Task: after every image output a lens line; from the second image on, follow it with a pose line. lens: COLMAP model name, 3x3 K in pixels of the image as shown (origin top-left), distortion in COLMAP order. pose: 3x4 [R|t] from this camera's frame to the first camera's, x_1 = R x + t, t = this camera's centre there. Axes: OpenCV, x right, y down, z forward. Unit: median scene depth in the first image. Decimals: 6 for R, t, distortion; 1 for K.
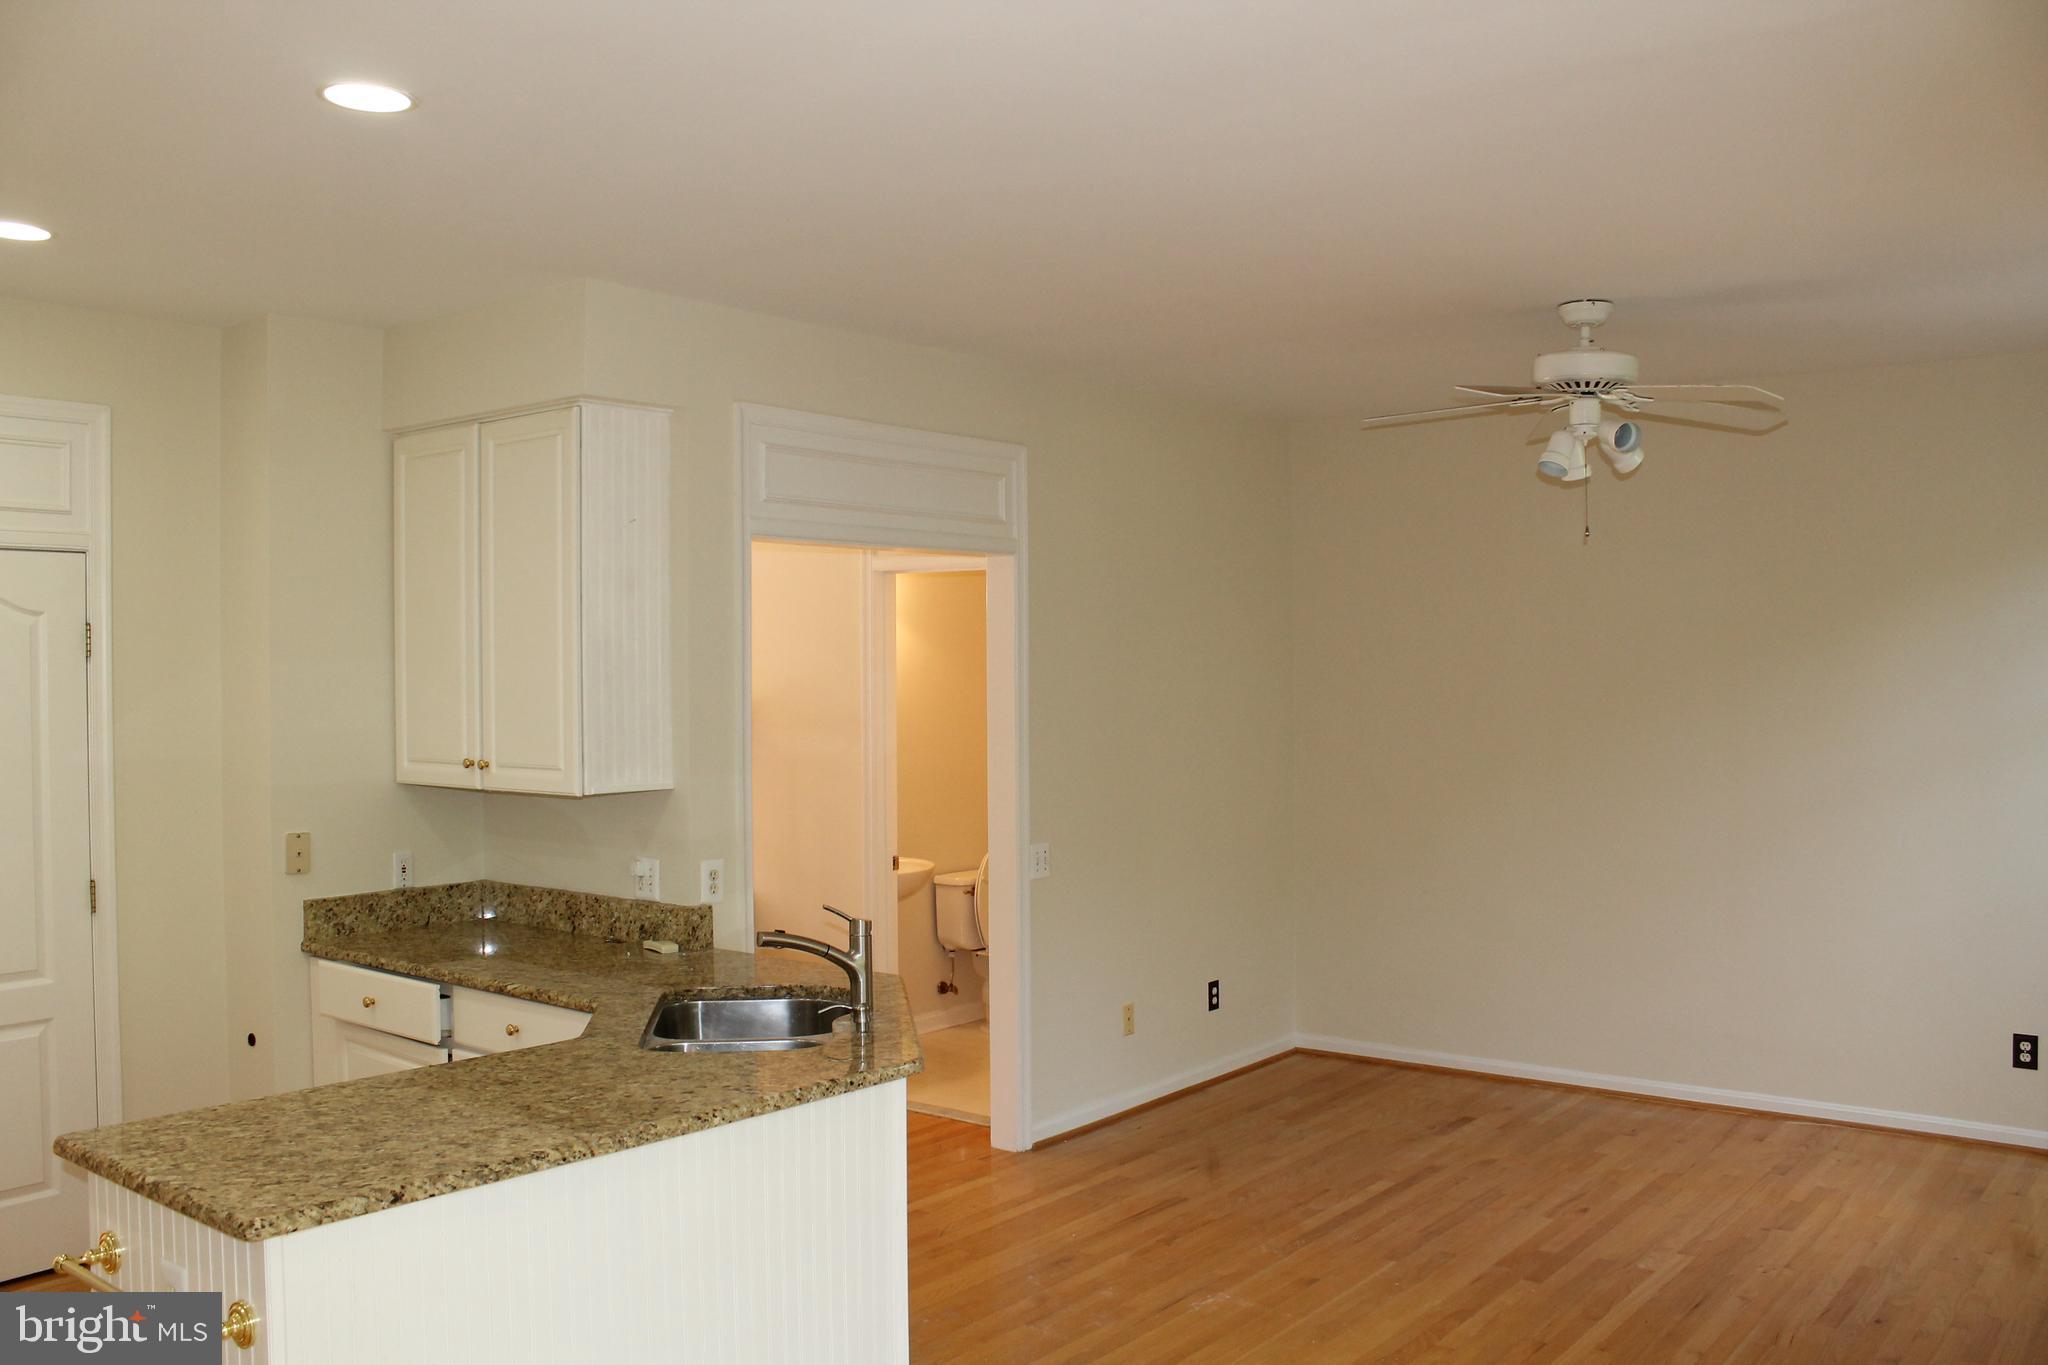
lens RADIAL K [[1746.4, 0, 1013.0], [0, 1746.4, 689.9], [0, 0, 1]] dist [-0.157613, 0.153136]
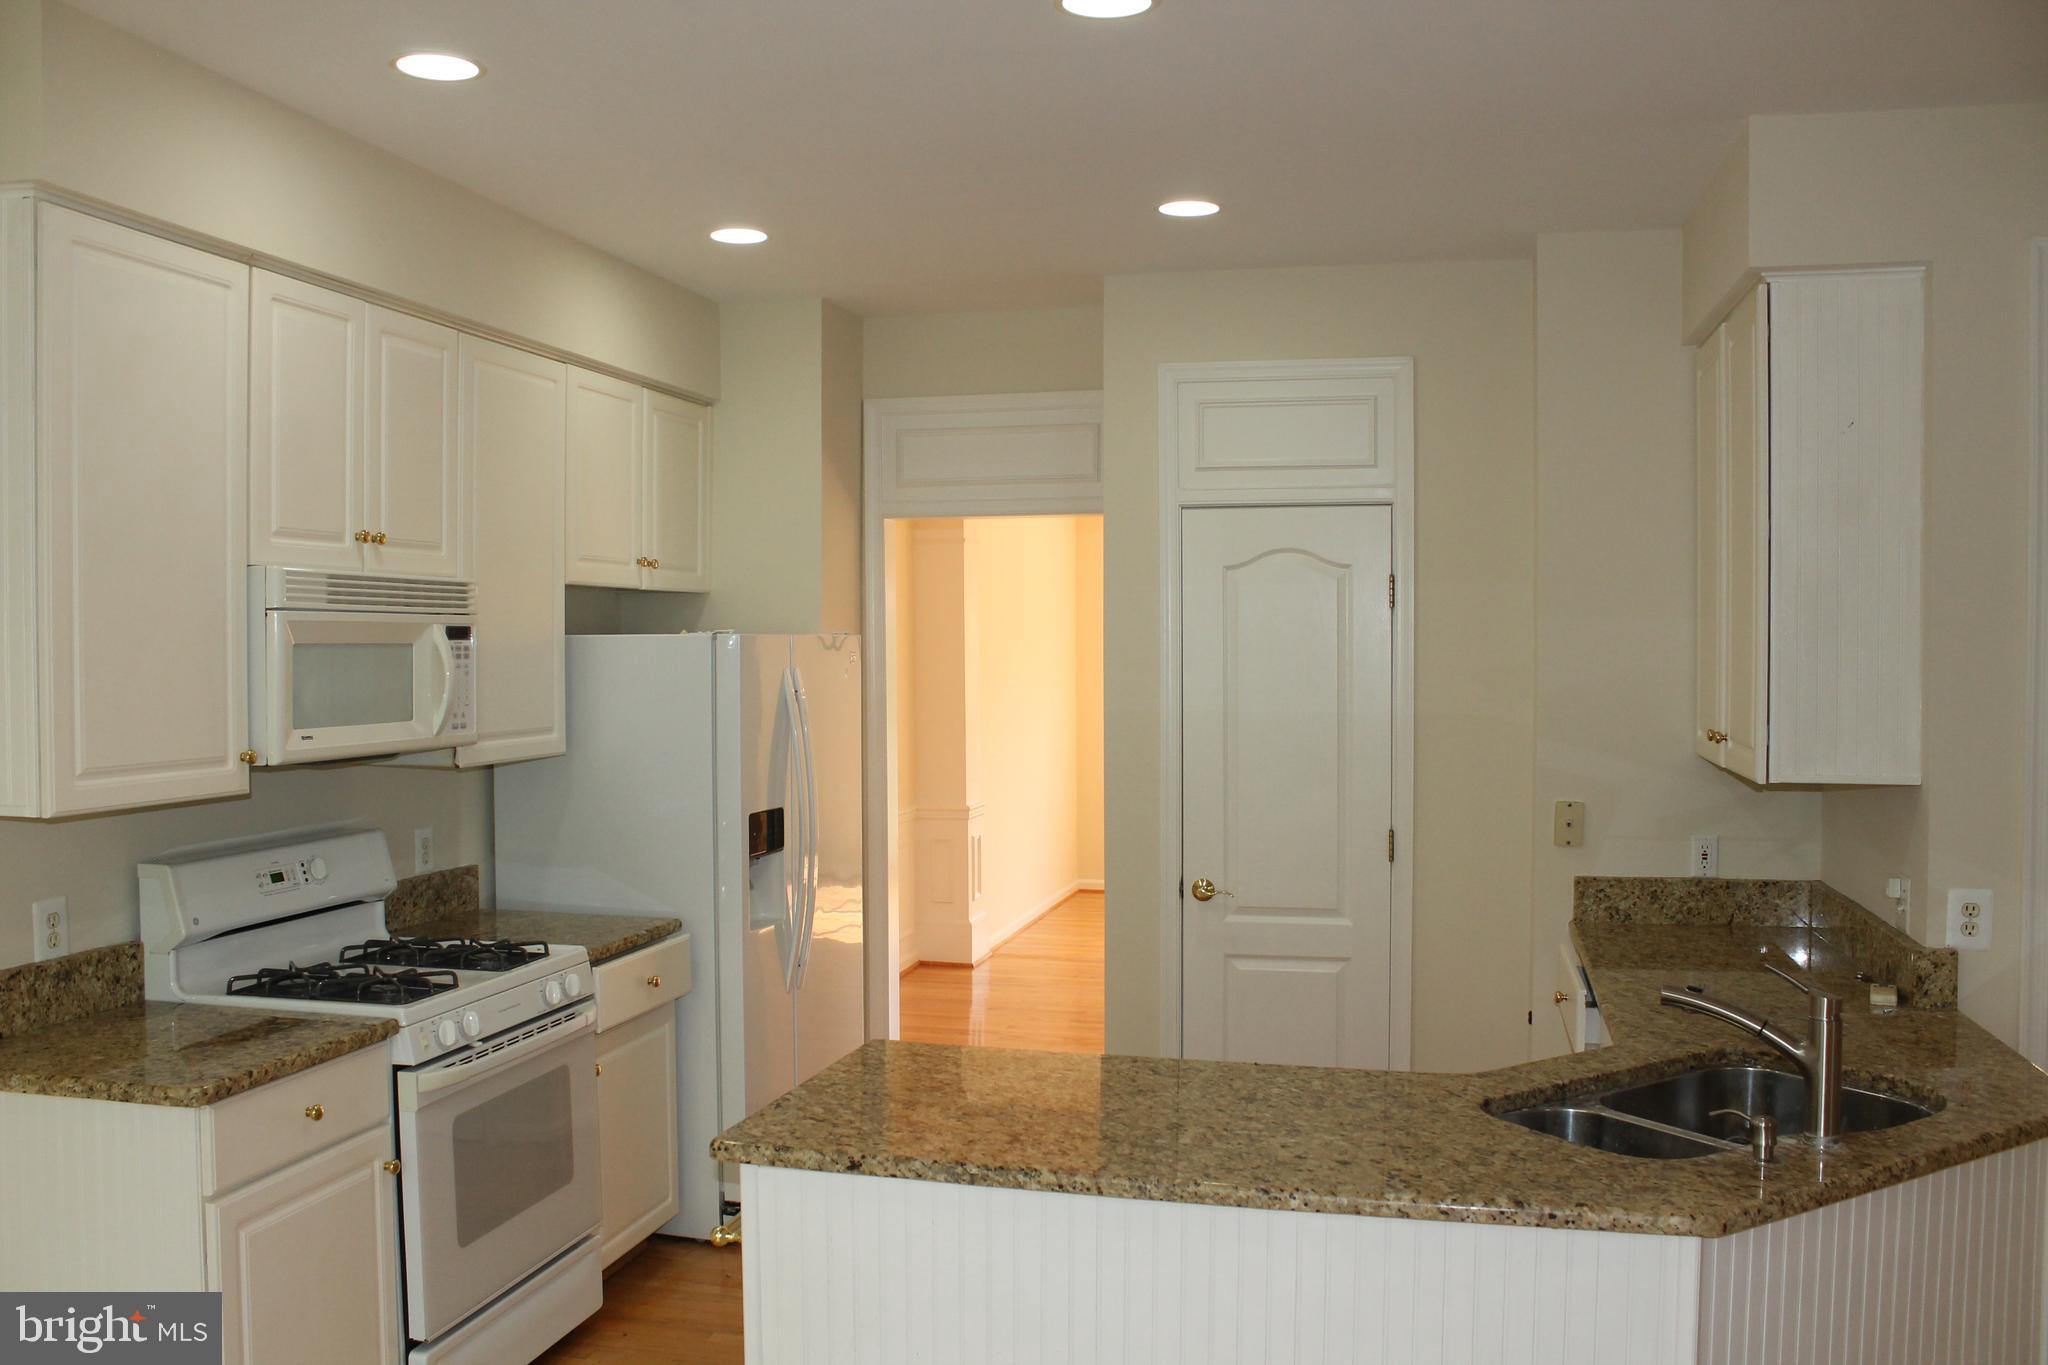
lens RADIAL K [[1746.4, 0, 1013.0], [0, 1746.4, 689.9], [0, 0, 1]] dist [-0.157613, 0.153136]
pose [[0.415549, 0.034629, -0.908911, 0.298873], [-0.011504, 0.999395, 0.032817, -0.002141], [0.909498, -0.003181, 0.415696, 0.363552]]
